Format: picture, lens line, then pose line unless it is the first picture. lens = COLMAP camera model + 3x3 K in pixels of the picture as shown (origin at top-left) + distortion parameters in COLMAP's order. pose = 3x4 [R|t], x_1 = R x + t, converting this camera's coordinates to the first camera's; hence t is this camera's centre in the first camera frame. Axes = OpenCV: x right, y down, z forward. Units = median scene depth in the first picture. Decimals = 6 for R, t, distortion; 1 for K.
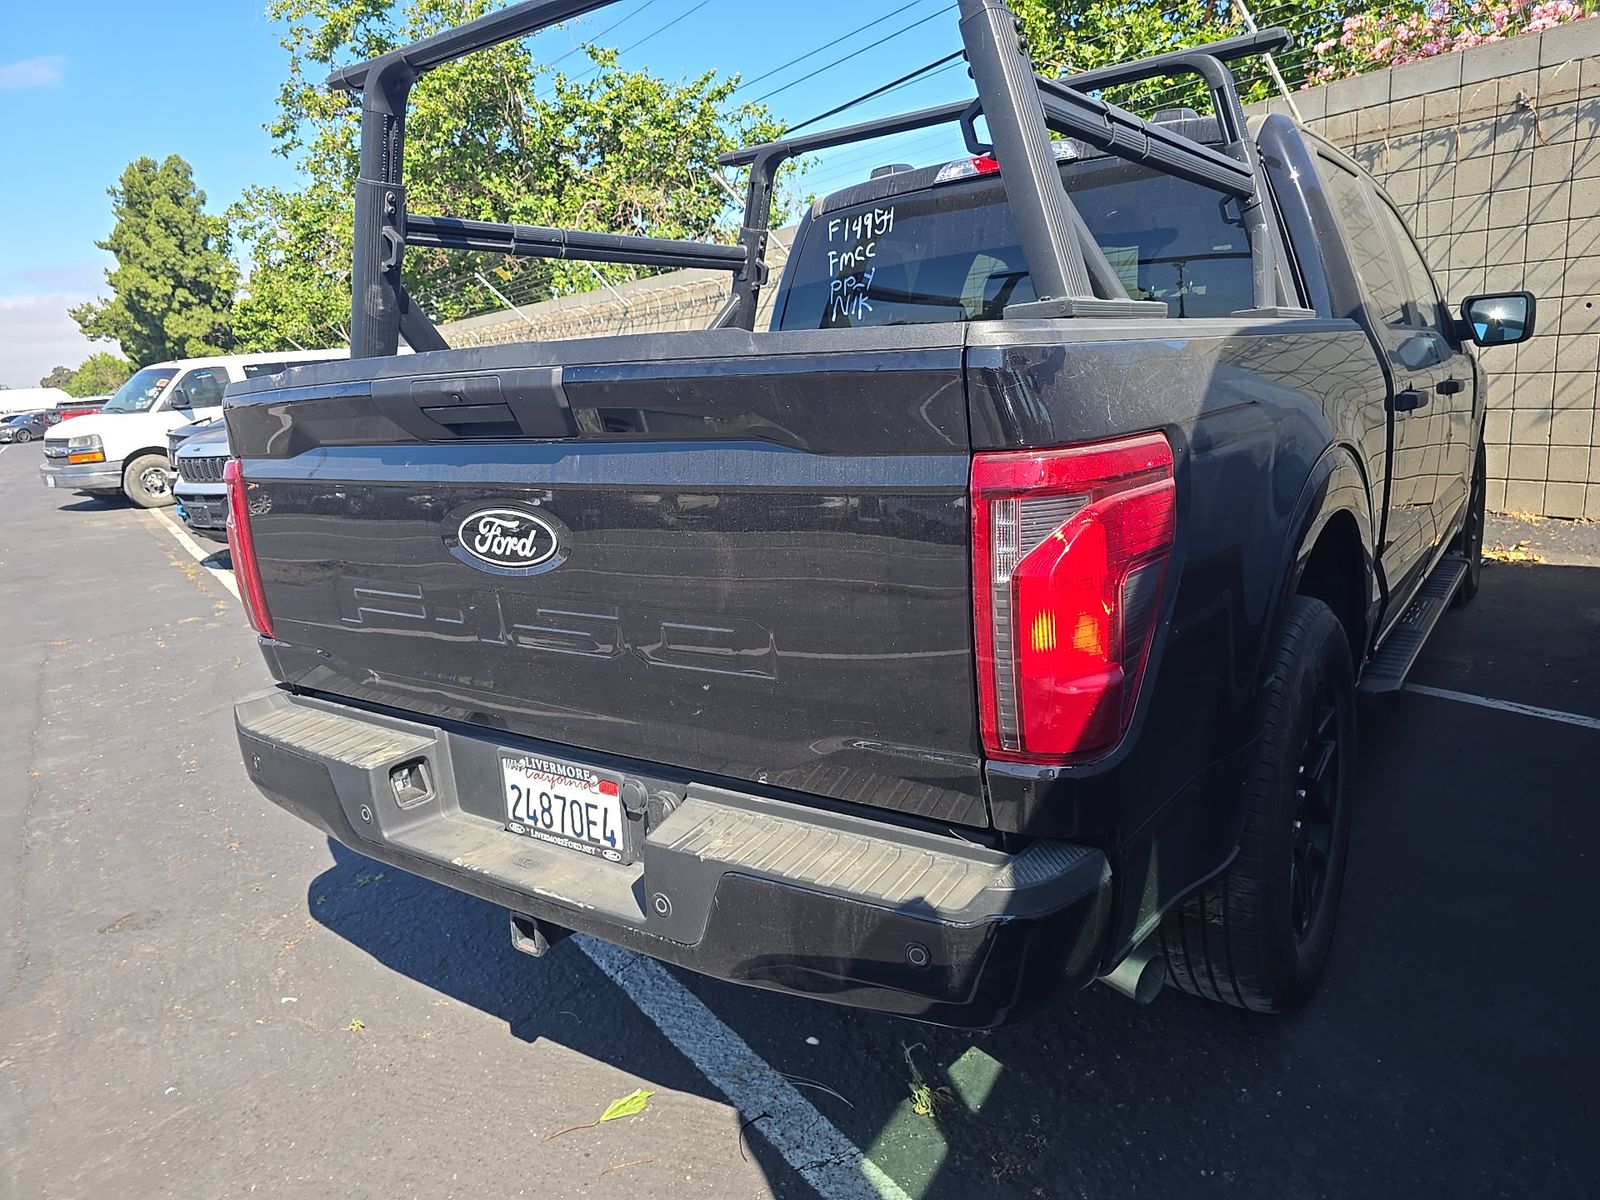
lens RADIAL K [[1080.9, 0, 795.5], [0, 1080.9, 608.8], [0, 0, 1]] dist [0.053798, -0.062359]
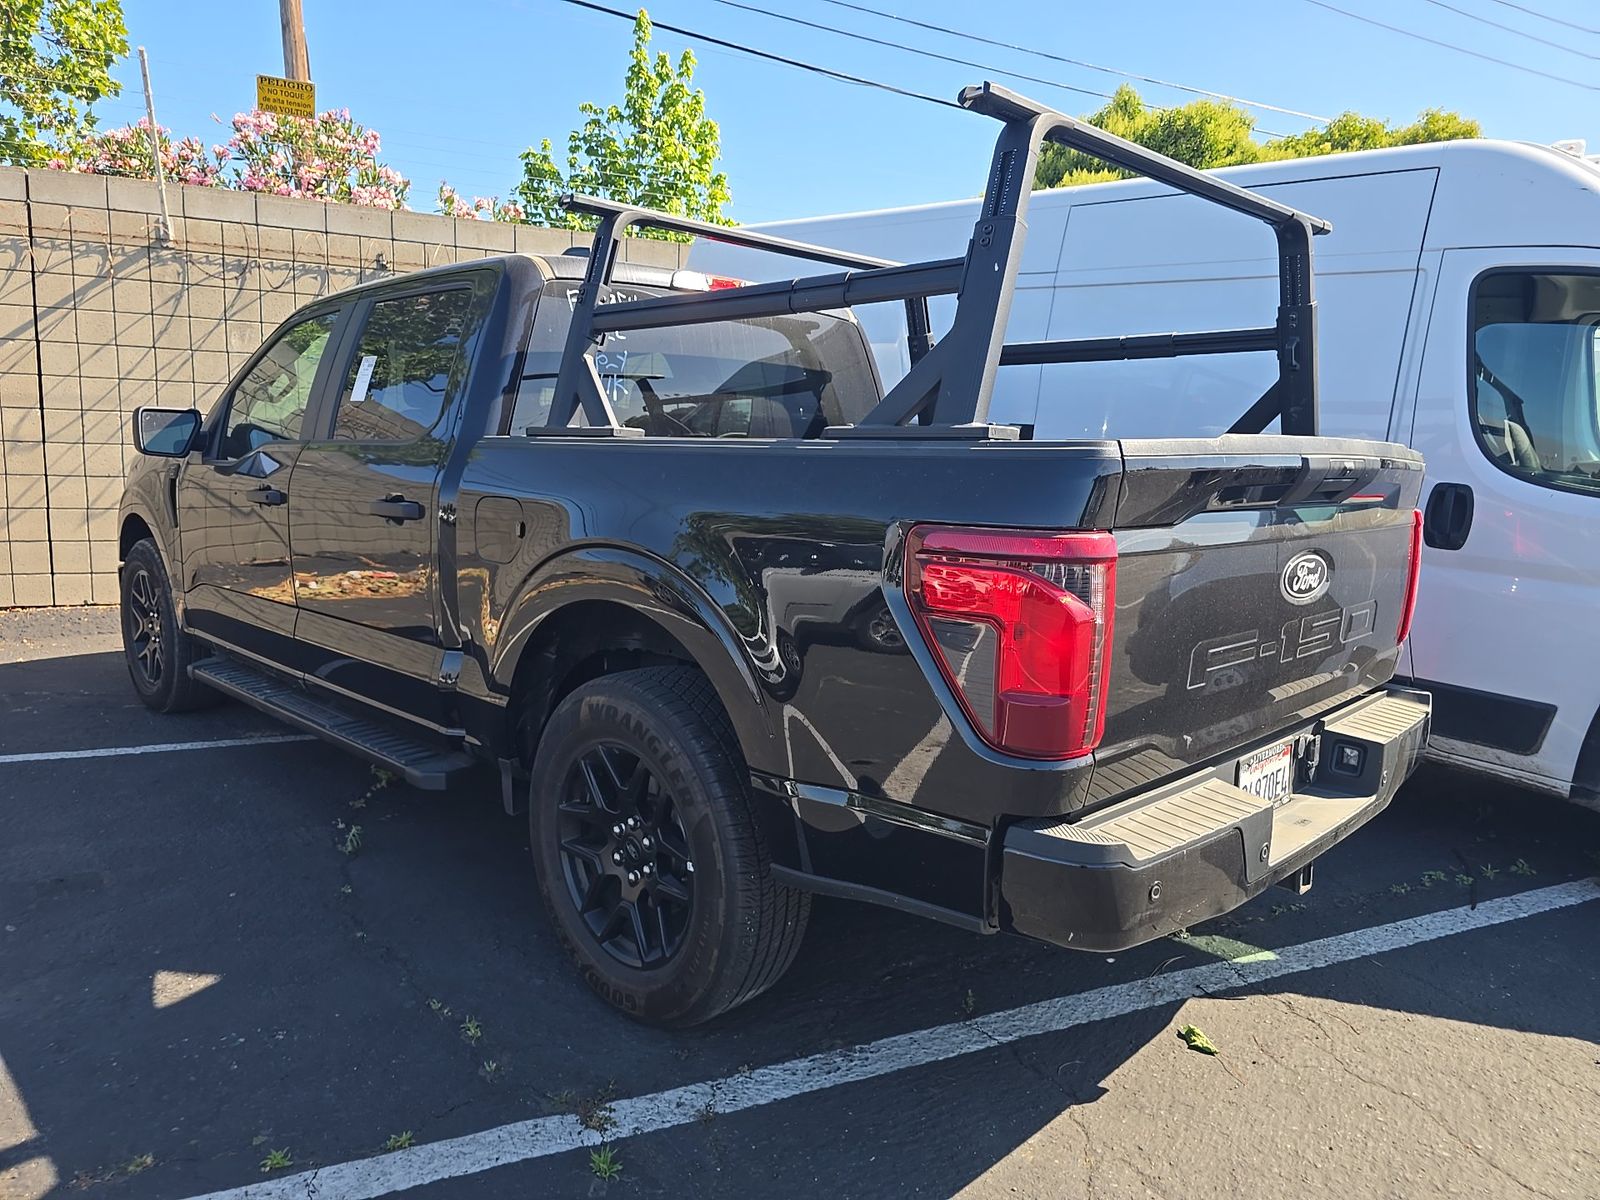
lens RADIAL K [[1080.9, 0, 795.5], [0, 1080.9, 608.8], [0, 0, 1]] dist [0.053798, -0.062359]
pose [[0.152397, -0.078033, 0.985234, -1.555524], [0.177837, 0.982772, 0.050331, -0.188122], [-0.972188, 0.167541, 0.163649, 1.279047]]
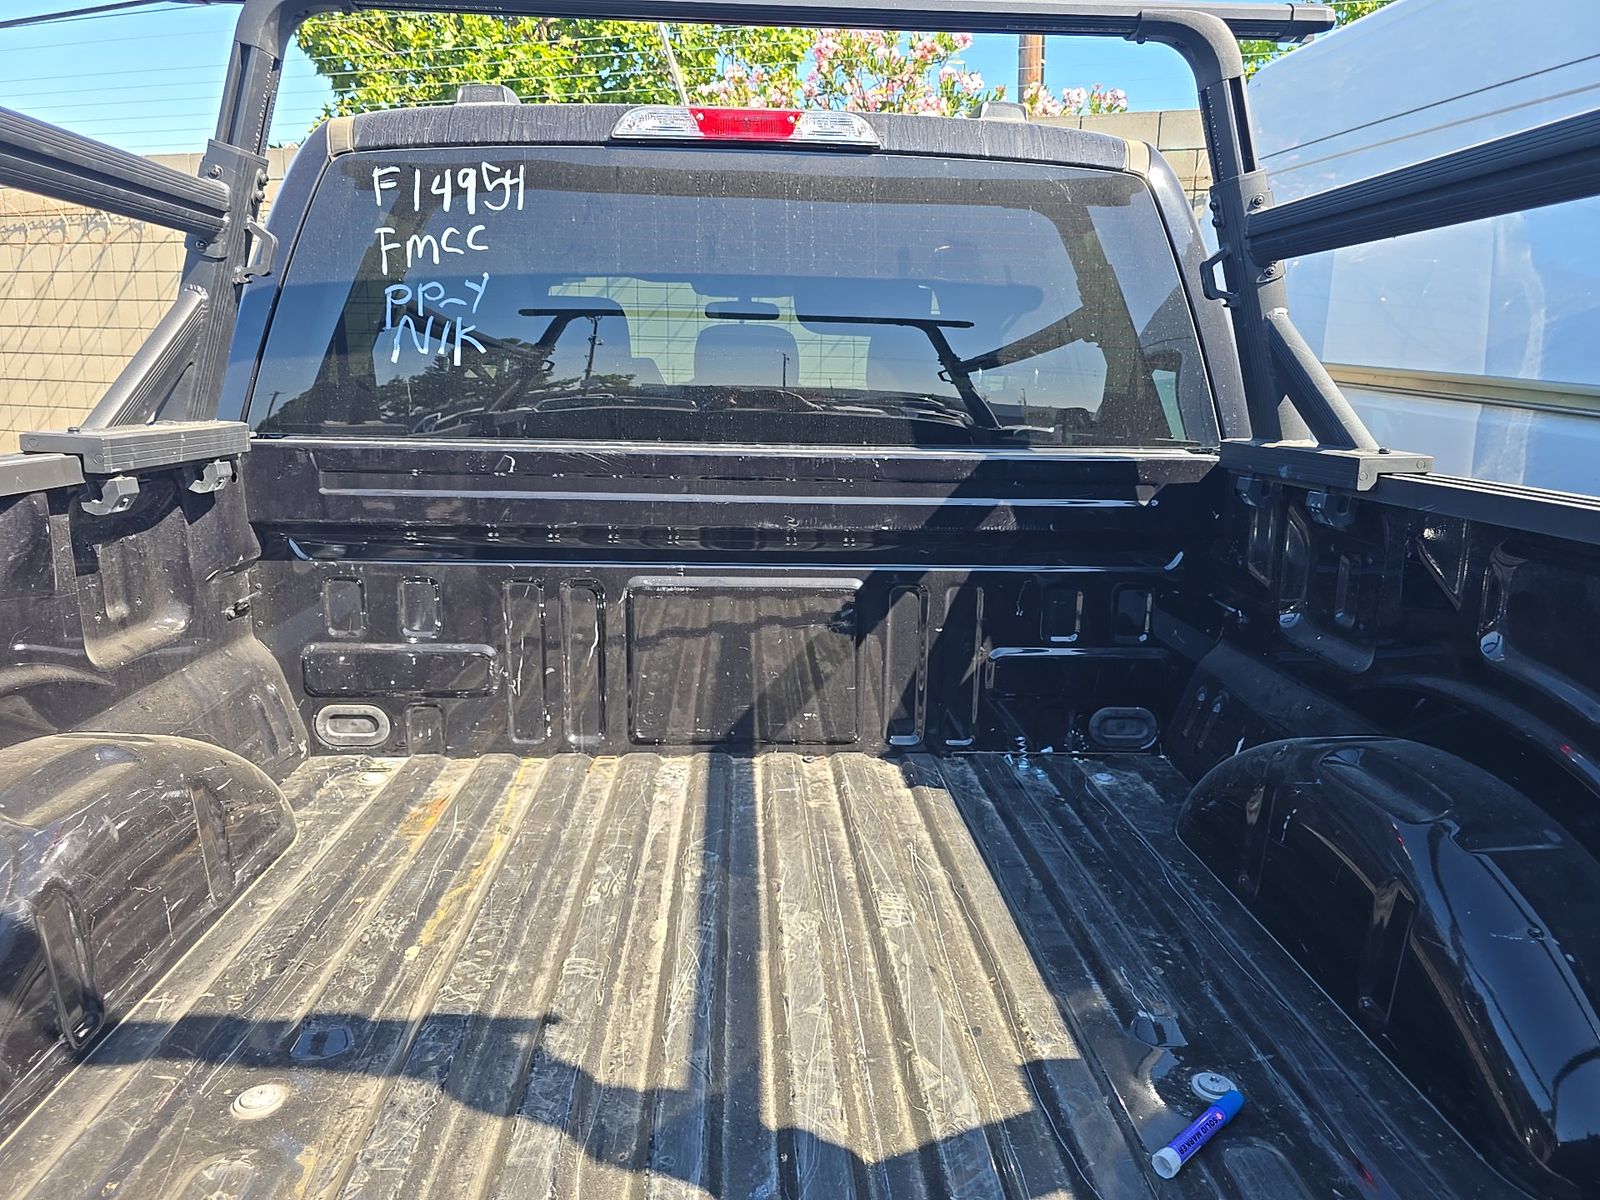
lens RADIAL K [[1030.5, 0, 800.0], [0, 1030.5, 600.0], [0, 0, 1]] dist [0.049532, -0.051670]
pose [[0.779031, -0.057821, 0.624313, -0.233034], [0.064080, 0.997867, 0.012457, -0.266620], [-0.623702, 0.030302, 0.781075, 0.905562]]
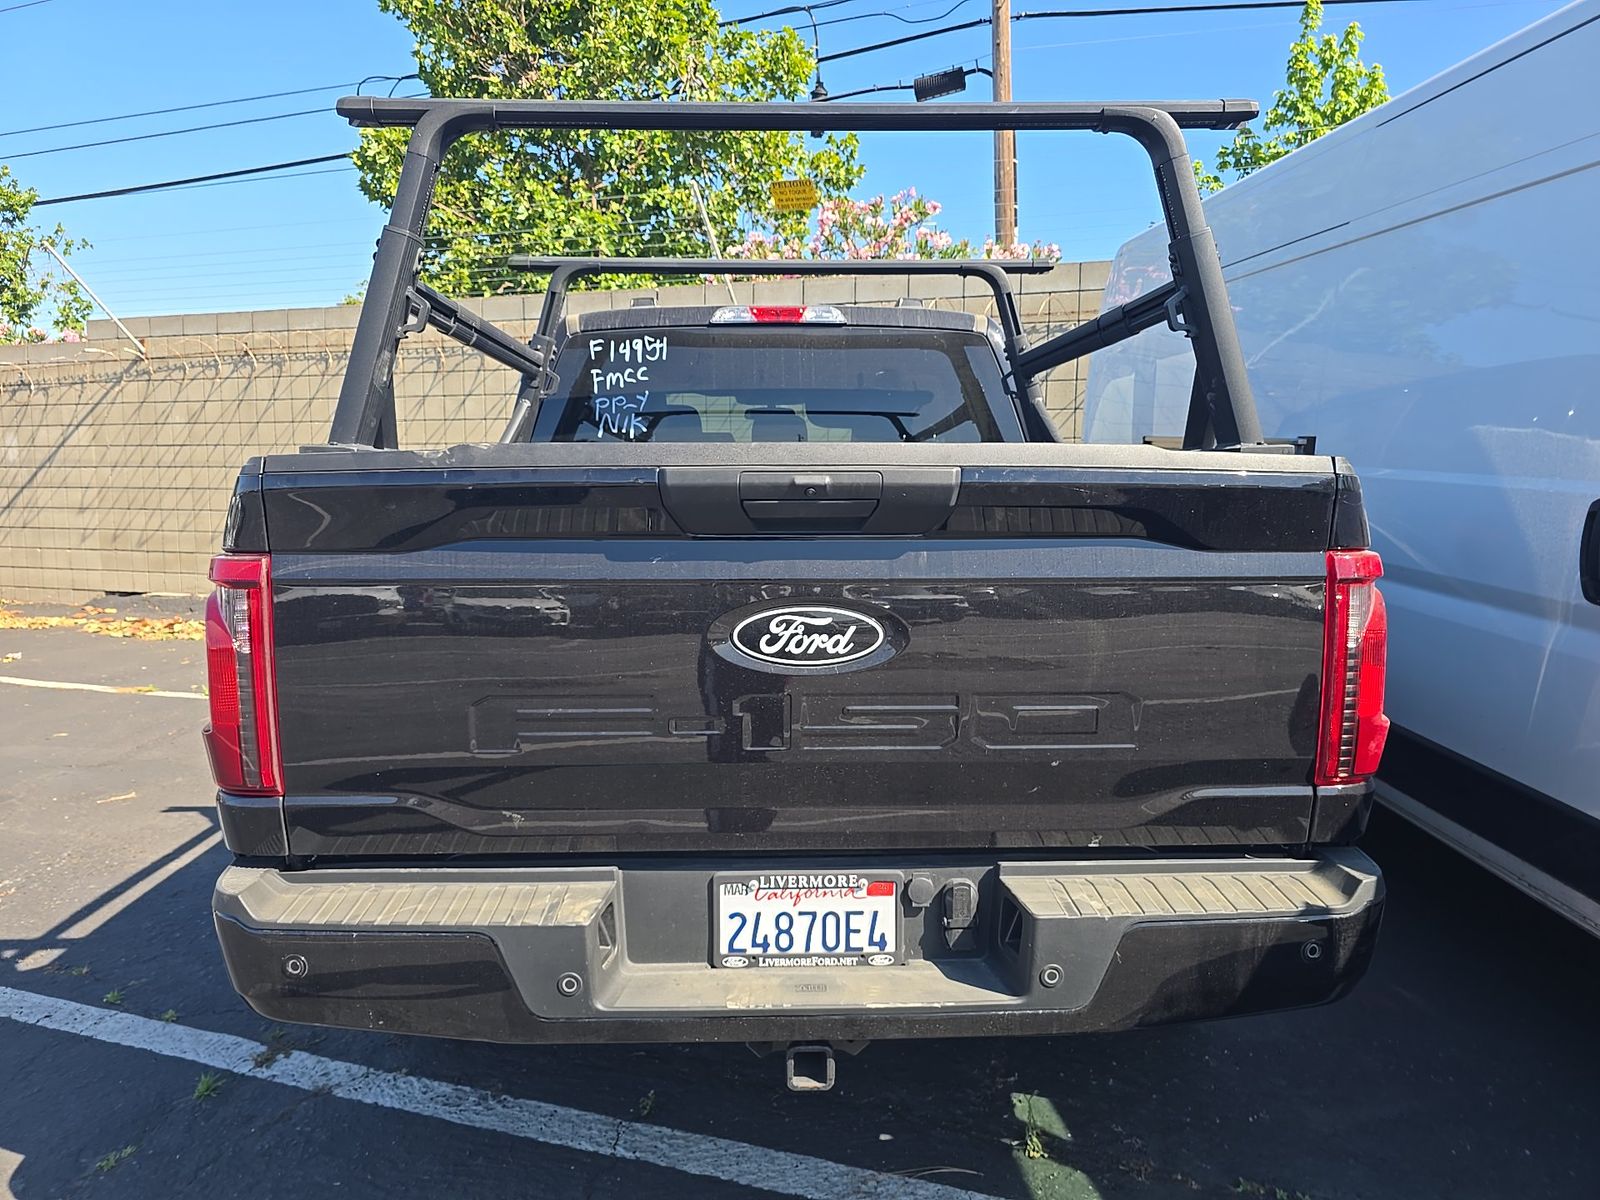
lens RADIAL K [[1080.9, 0, 795.5], [0, 1080.9, 608.8], [0, 0, 1]] dist [0.053798, -0.062359]
pose [[0.791227, -0.007556, 0.611475, -0.784422], [0.082247, 0.992153, -0.094166, -0.000007], [-0.605966, 0.124799, 0.785640, 0.230441]]
